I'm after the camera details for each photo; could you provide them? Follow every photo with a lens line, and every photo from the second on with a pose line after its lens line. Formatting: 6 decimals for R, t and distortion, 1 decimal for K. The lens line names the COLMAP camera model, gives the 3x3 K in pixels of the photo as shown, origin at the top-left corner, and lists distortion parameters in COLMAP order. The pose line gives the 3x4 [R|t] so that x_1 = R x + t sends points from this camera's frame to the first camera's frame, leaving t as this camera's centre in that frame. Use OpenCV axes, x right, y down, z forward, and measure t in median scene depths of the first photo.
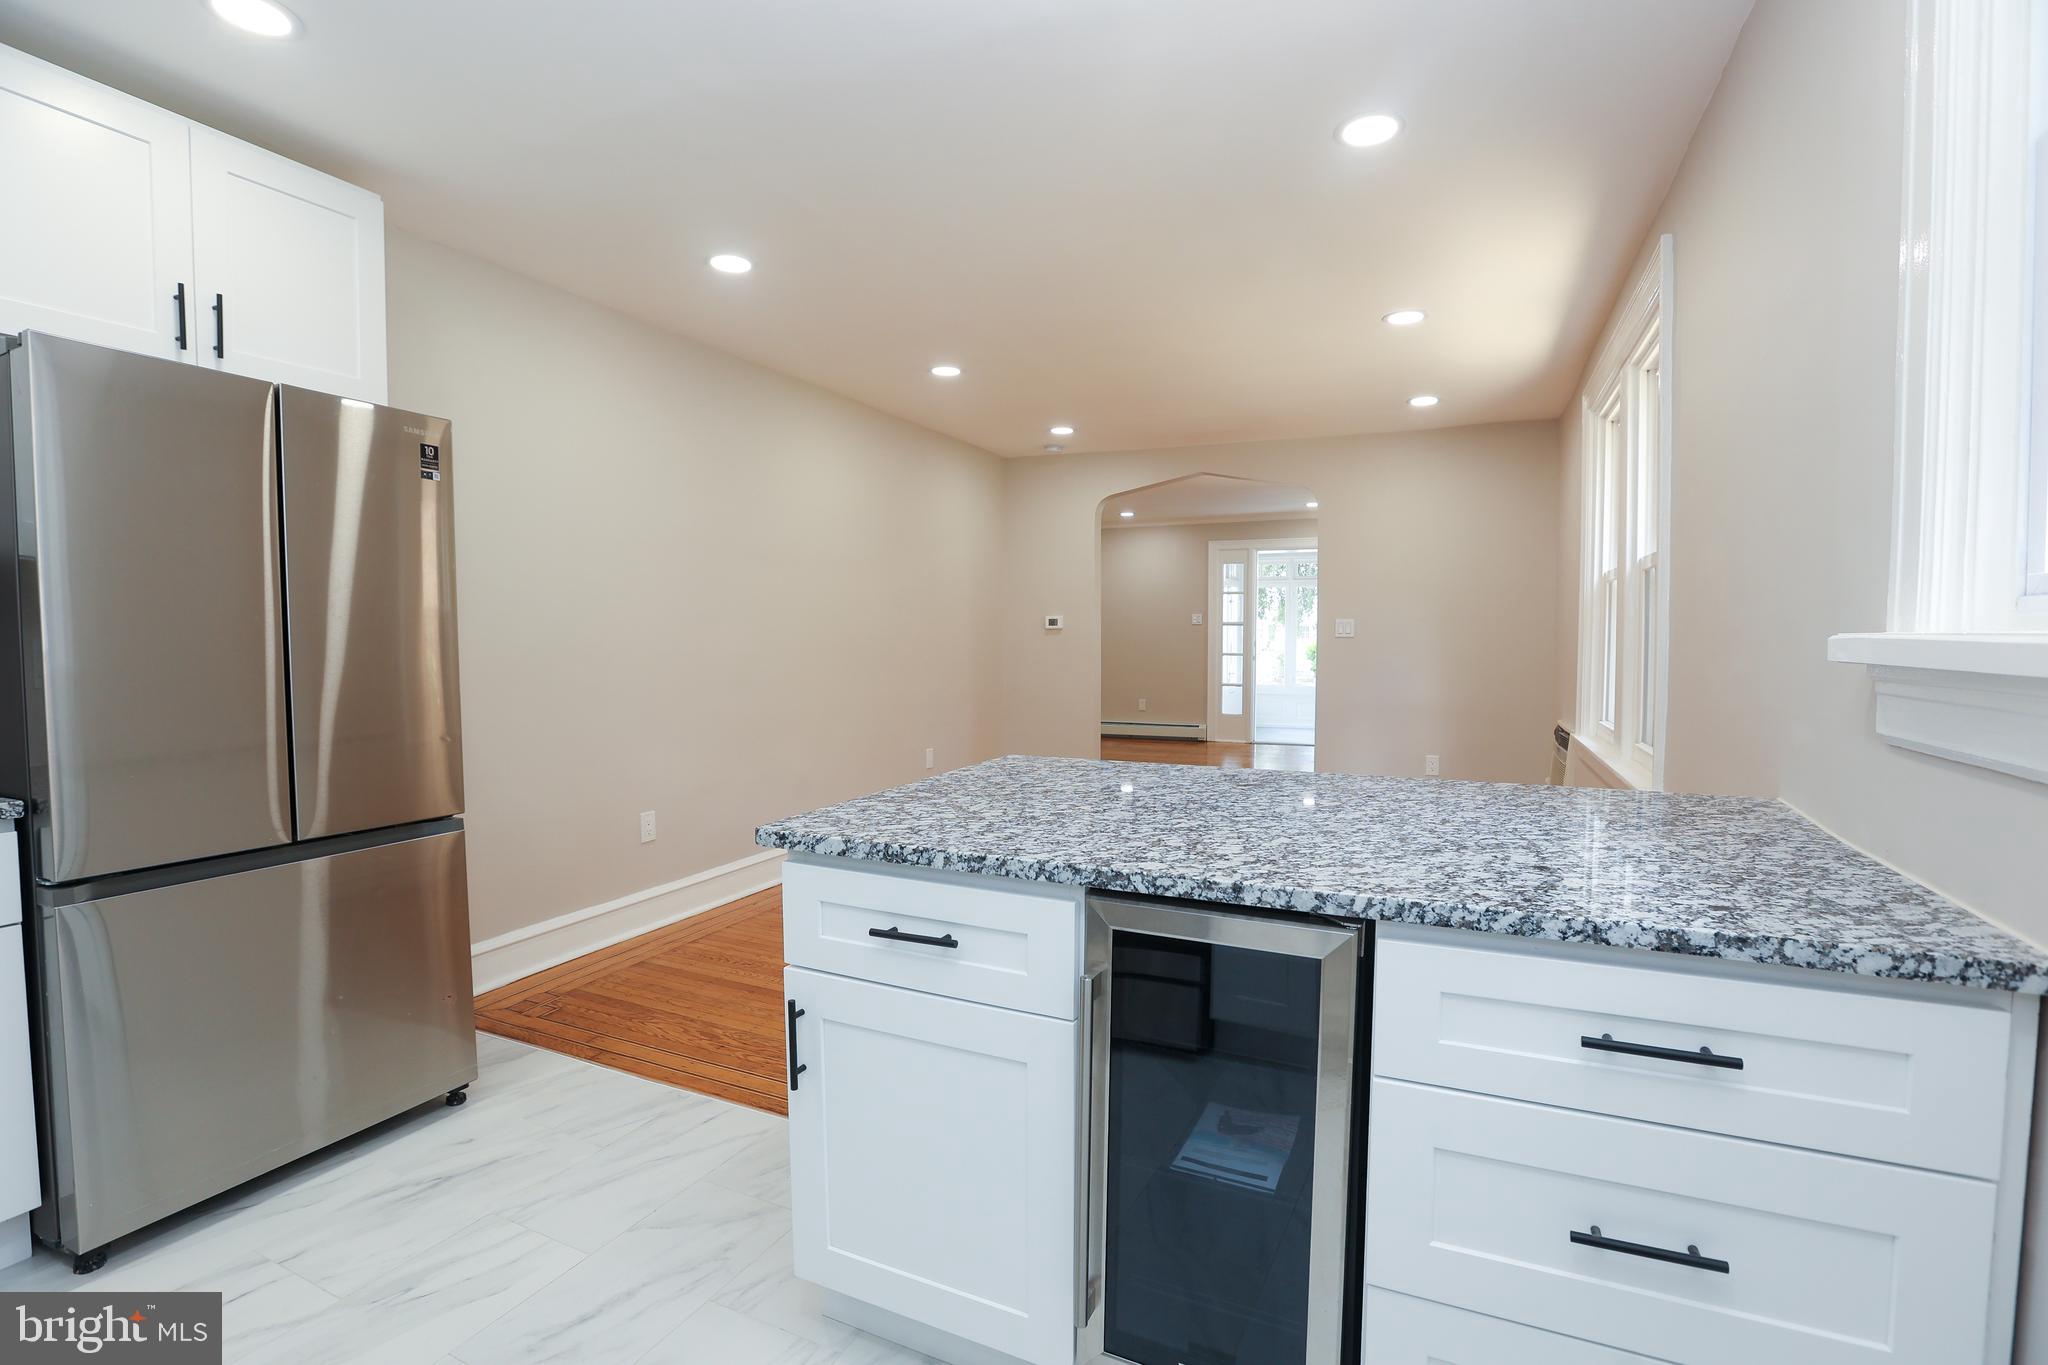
lens RADIAL K [[974.0, 0, 1012.5], [0, 974.0, 686.6], [0, 0, 1]] dist [-0.083795, 0.053795]
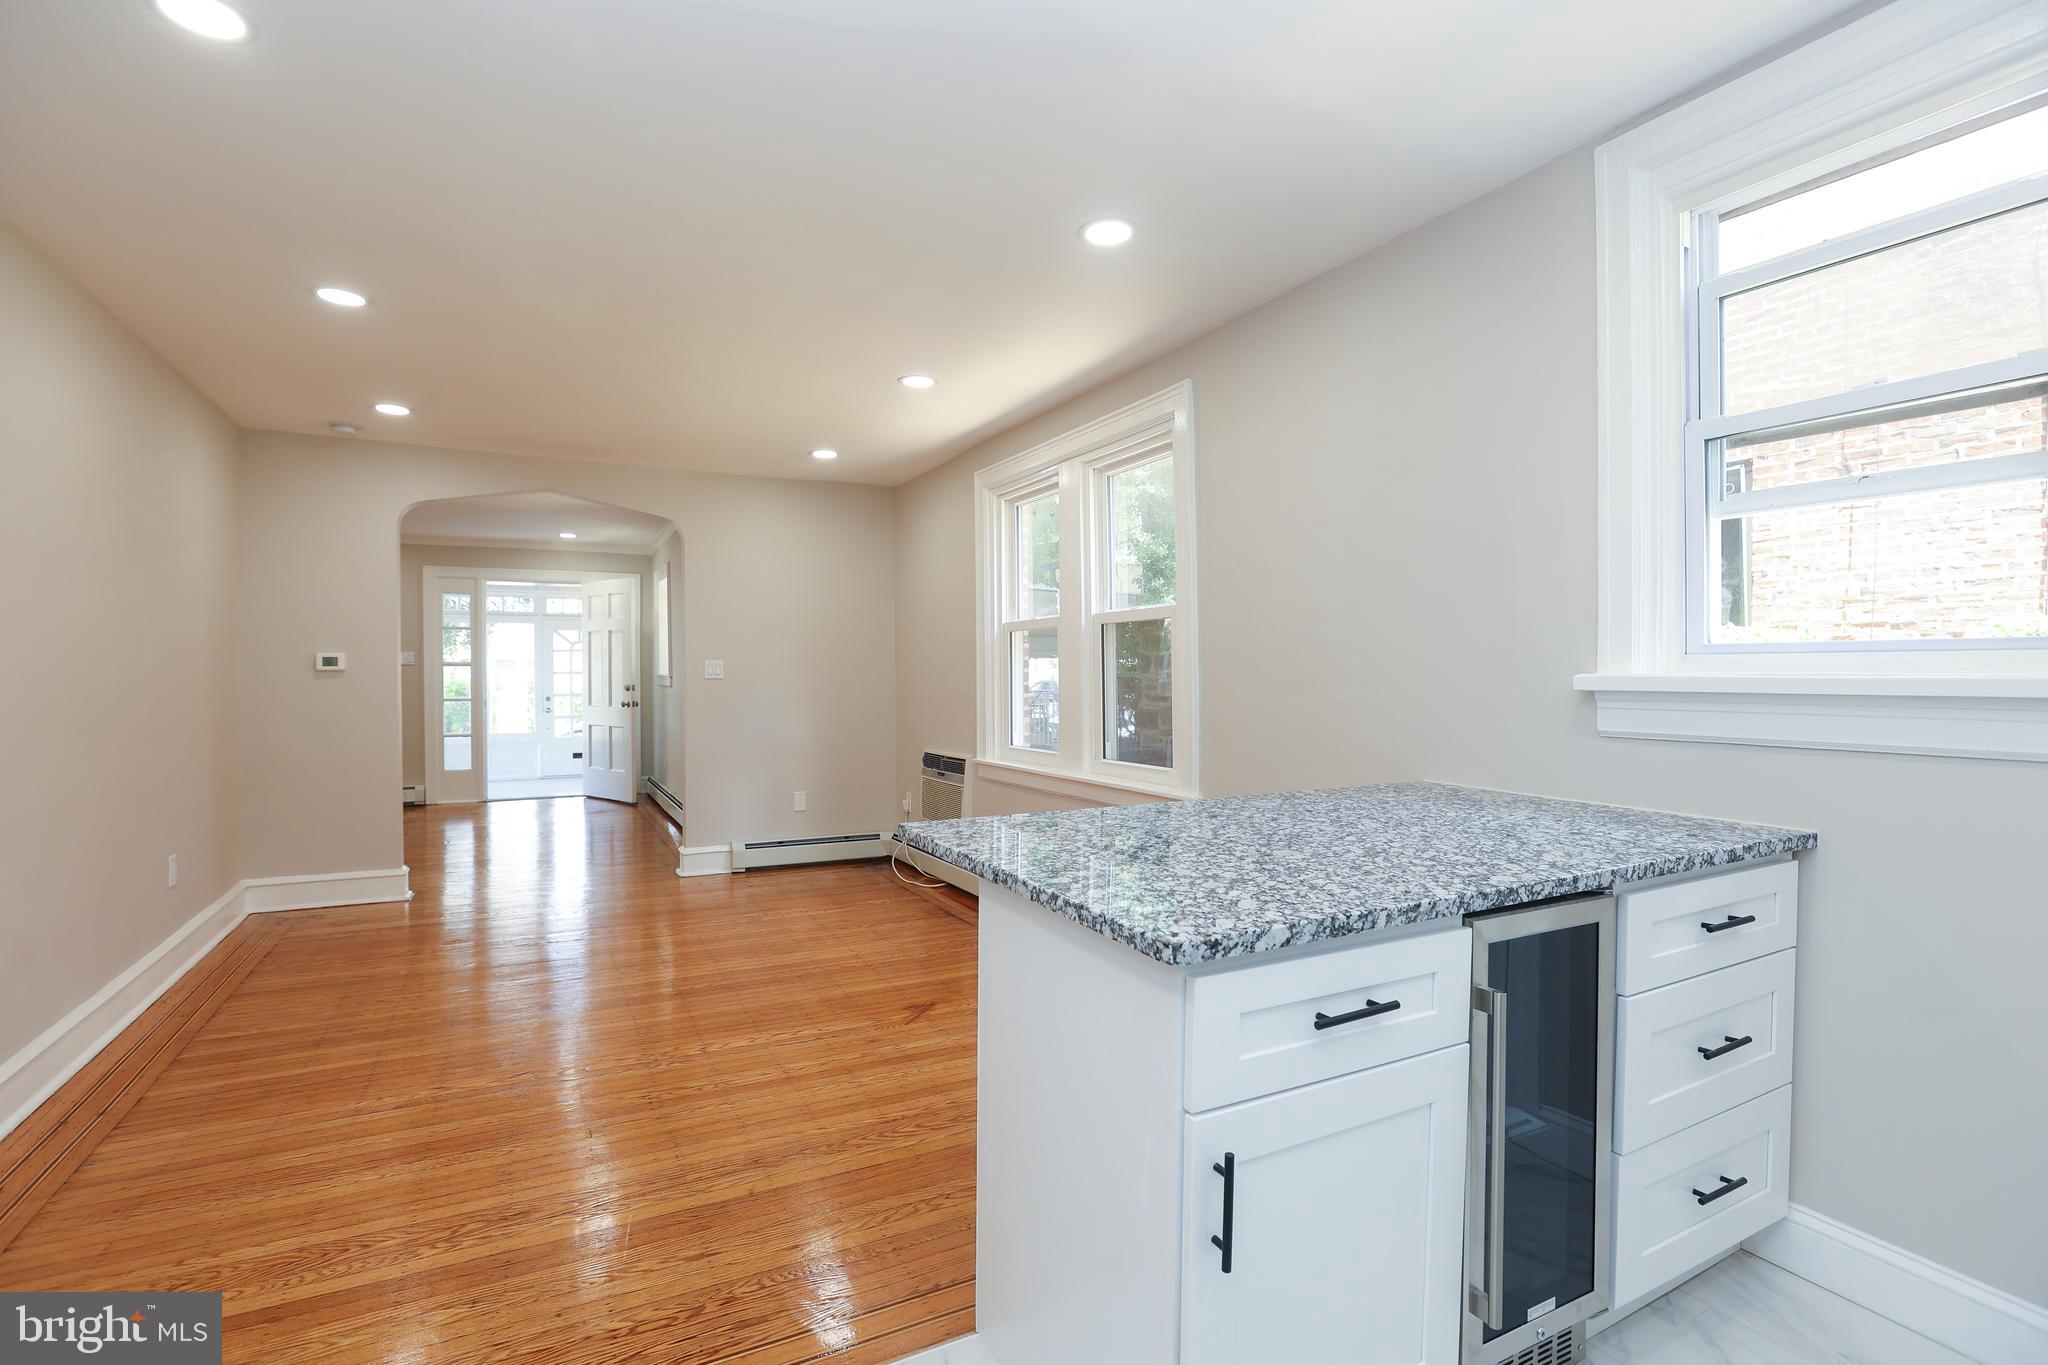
lens RADIAL K [[959.5, 0, 1030.9], [0, 959.5, 681.1], [0, 0, 1]] dist [-0.053404, 0.019507]
pose [[0.594762, -0.007575, 0.803866, -0.948832], [0.046006, 0.998637, -0.024629, -0.040807], [-0.802584, 0.051631, 0.594300, 0.674525]]
